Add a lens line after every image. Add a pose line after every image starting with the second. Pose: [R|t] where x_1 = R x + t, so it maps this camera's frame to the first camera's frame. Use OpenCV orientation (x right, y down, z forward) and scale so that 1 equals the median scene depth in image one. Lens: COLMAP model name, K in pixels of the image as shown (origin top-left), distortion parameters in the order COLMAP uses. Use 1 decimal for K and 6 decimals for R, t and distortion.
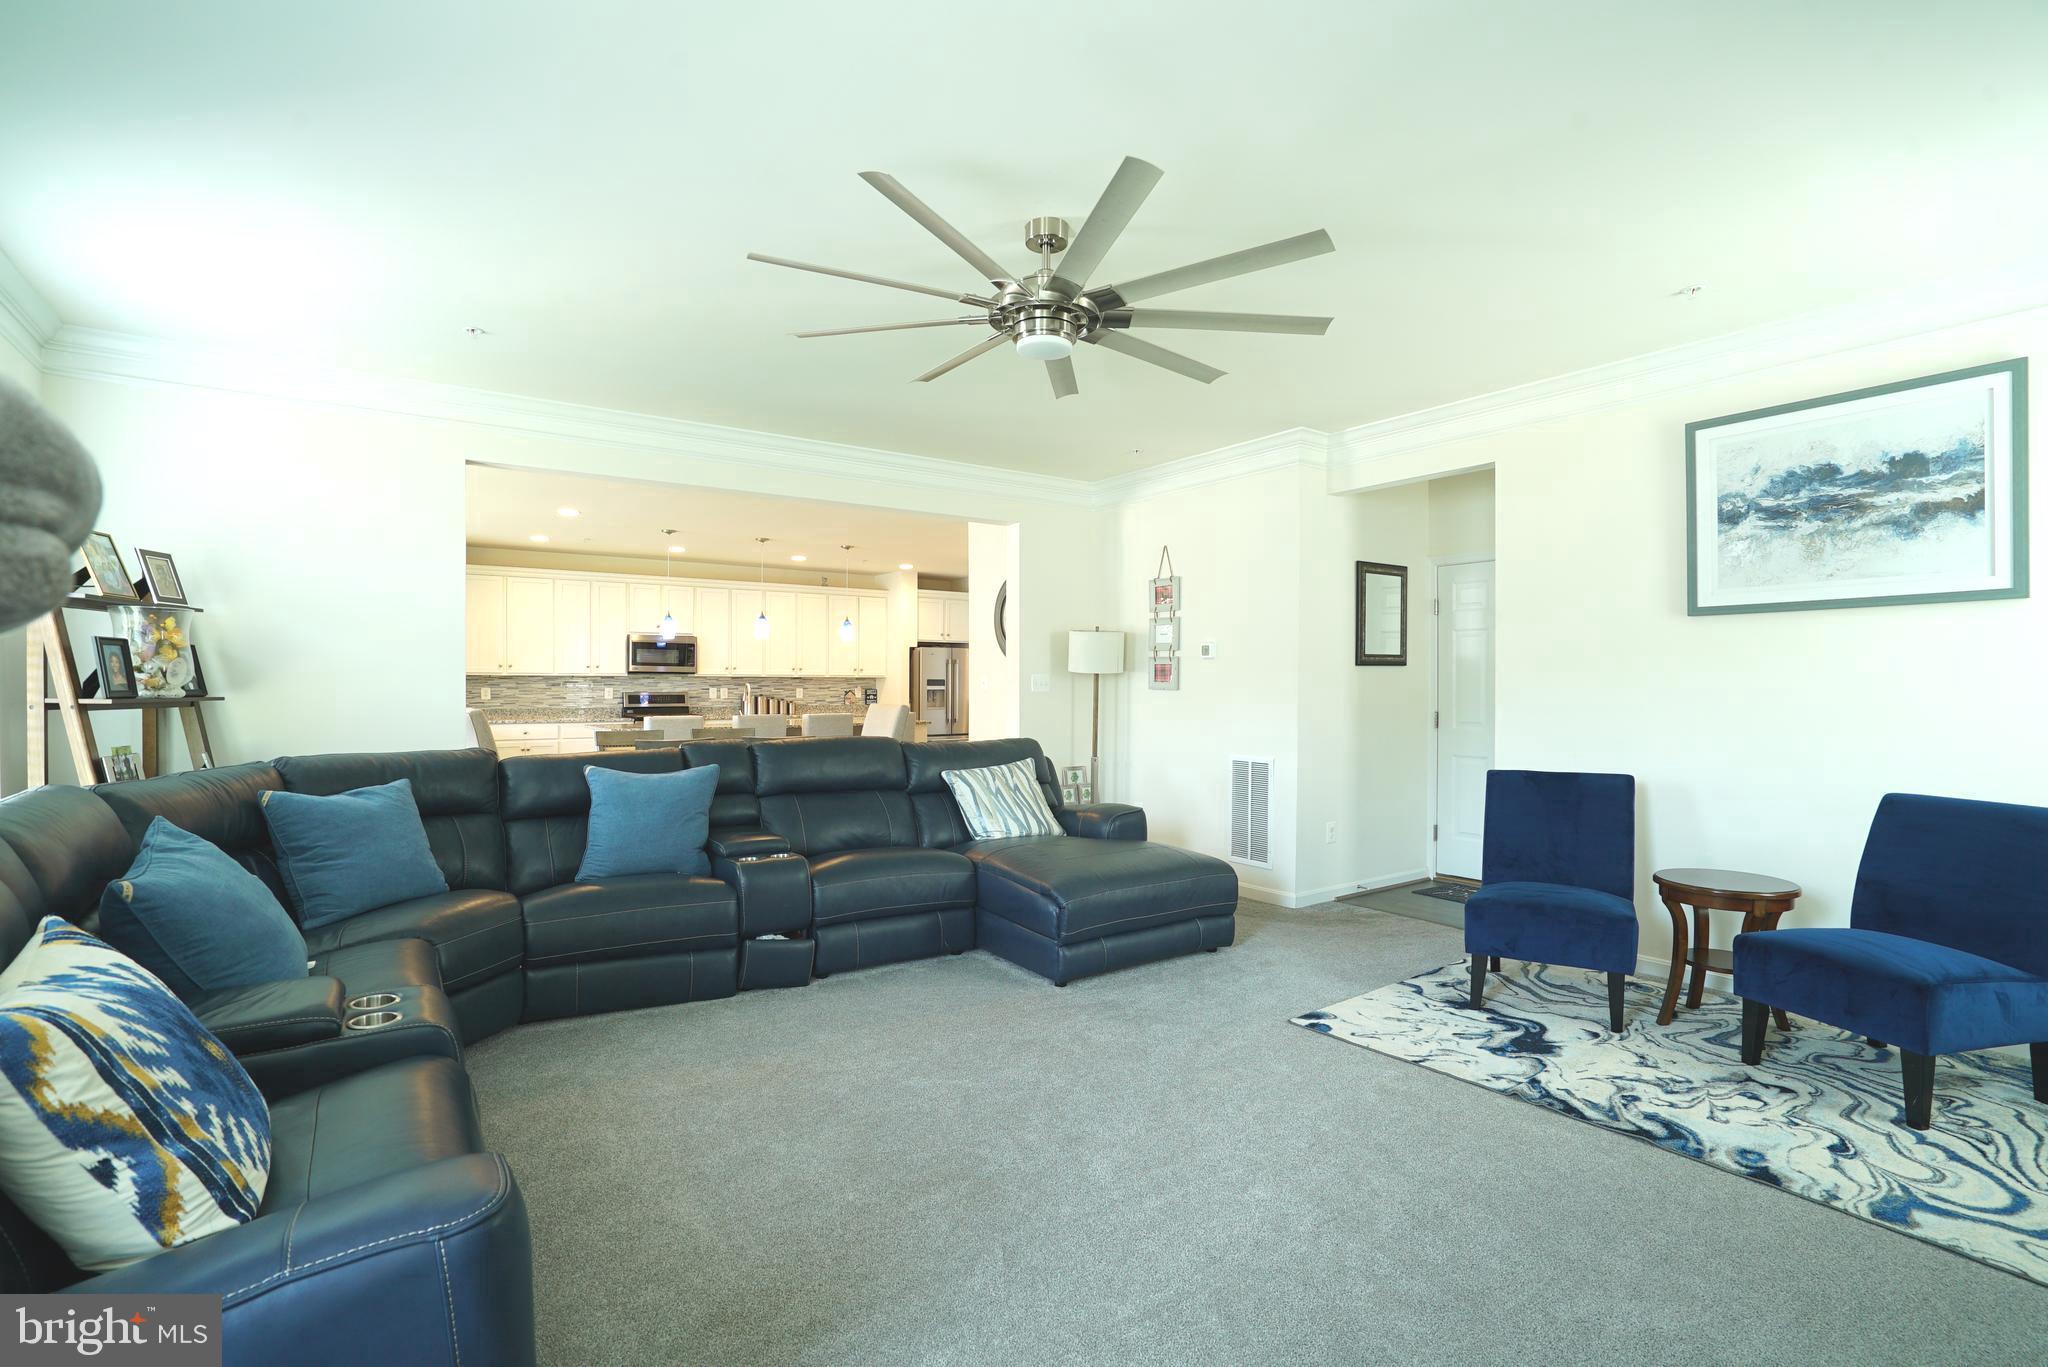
lens RADIAL K [[930.7, 0, 1024.0], [0, 930.7, 683.5], [0, 0, 1]] dist [-0.056265, 0.023726]
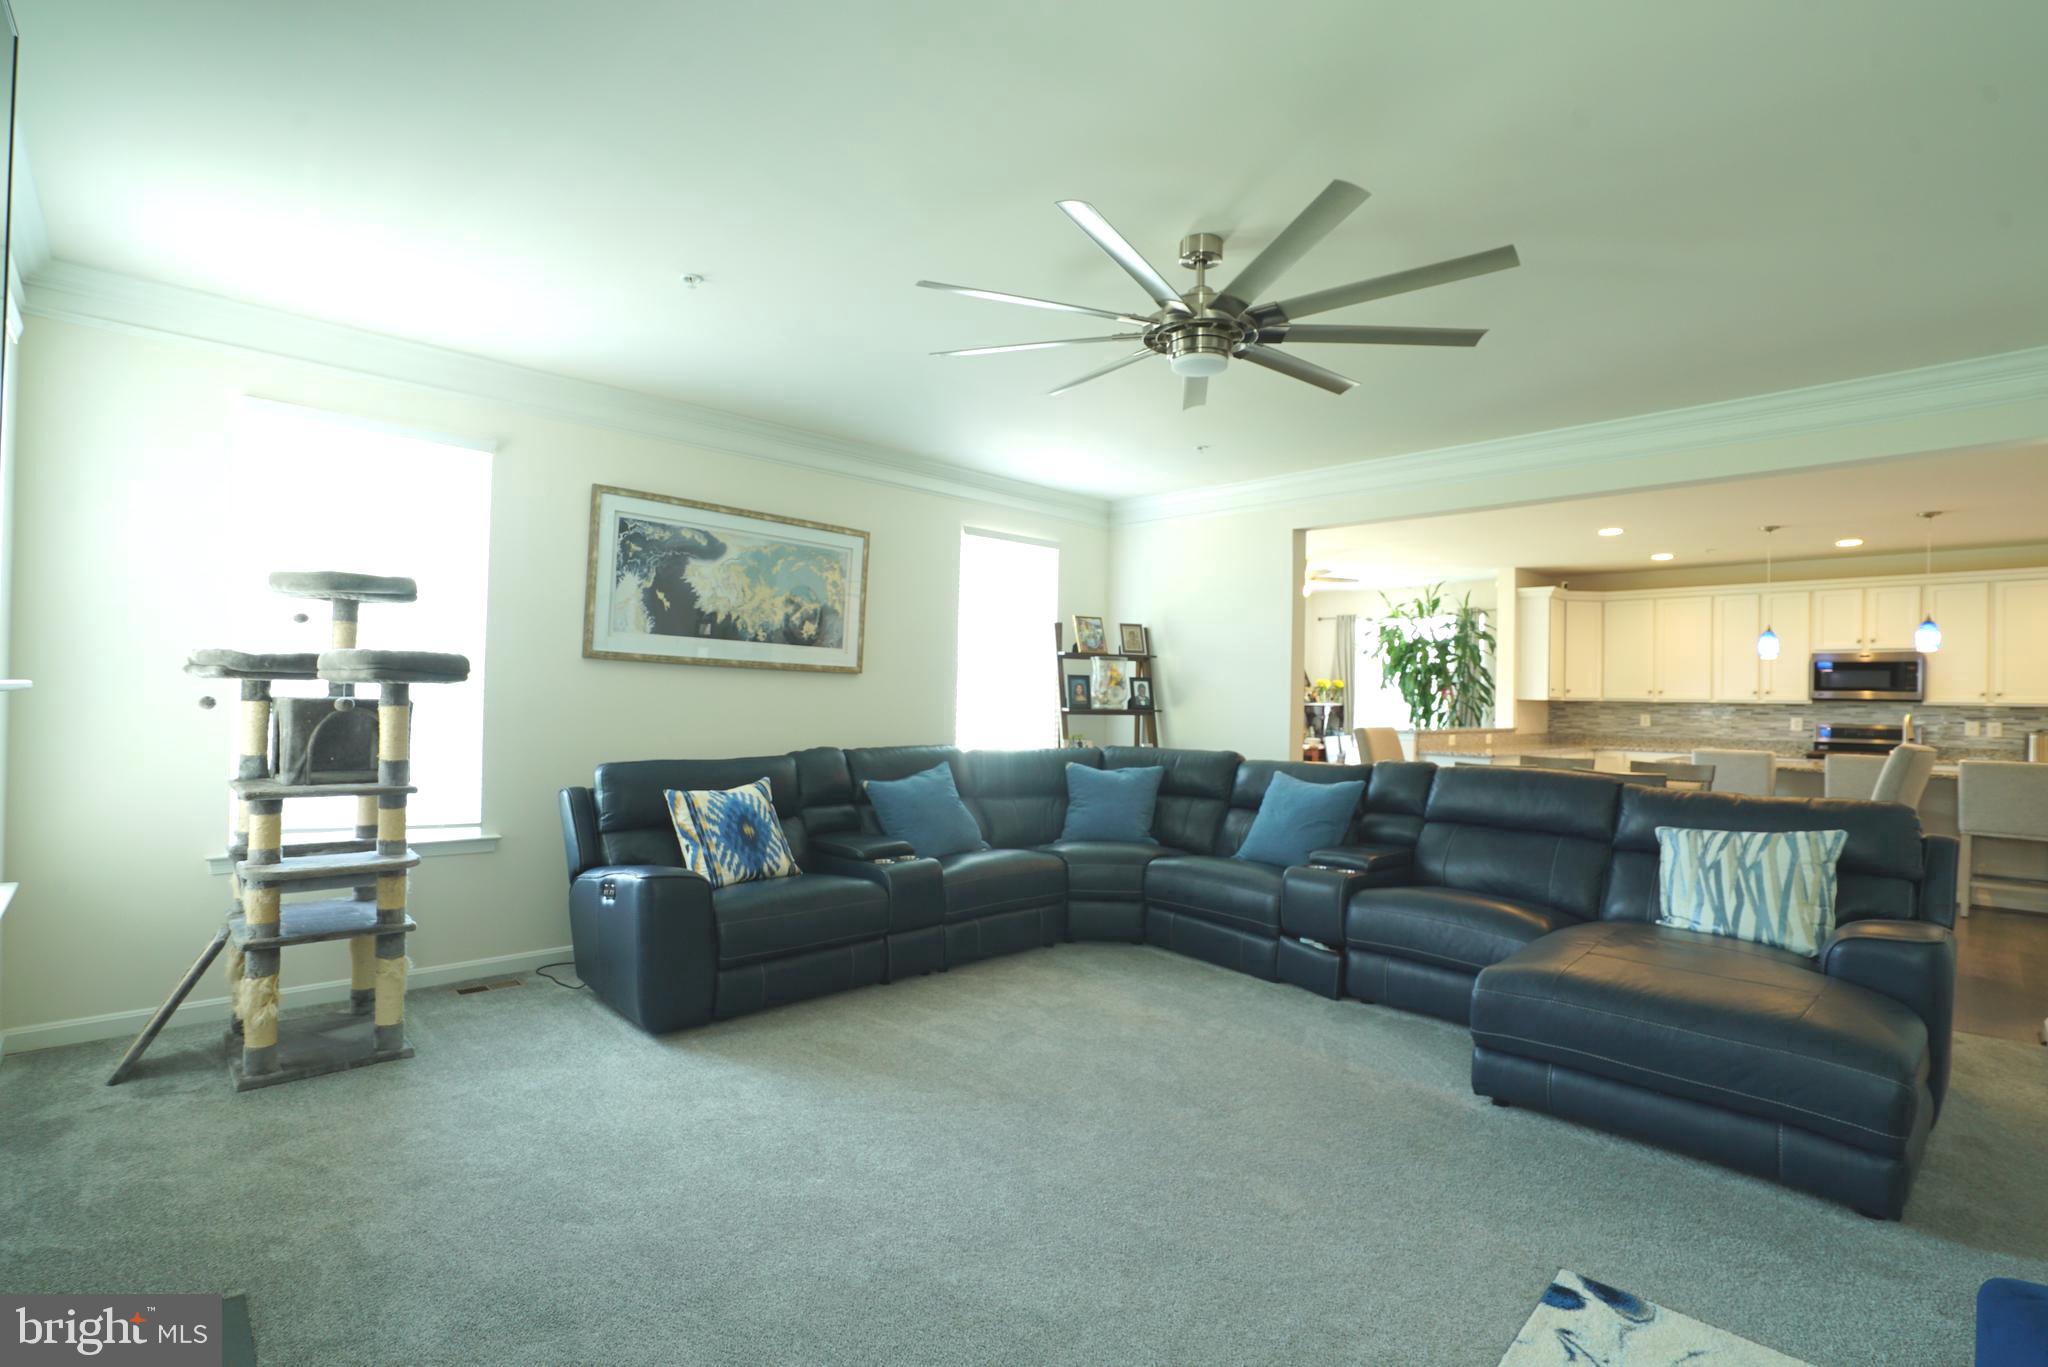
lens RADIAL K [[930.7, 0, 1024.0], [0, 930.7, 683.5], [0, 0, 1]] dist [-0.056265, 0.023726]
pose [[0.172921, -0.014607, -0.984827, 0.246058], [-0.017478, 0.999687, -0.017896, 0.000503], [0.984781, 0.020308, 0.172611, 0.165379]]
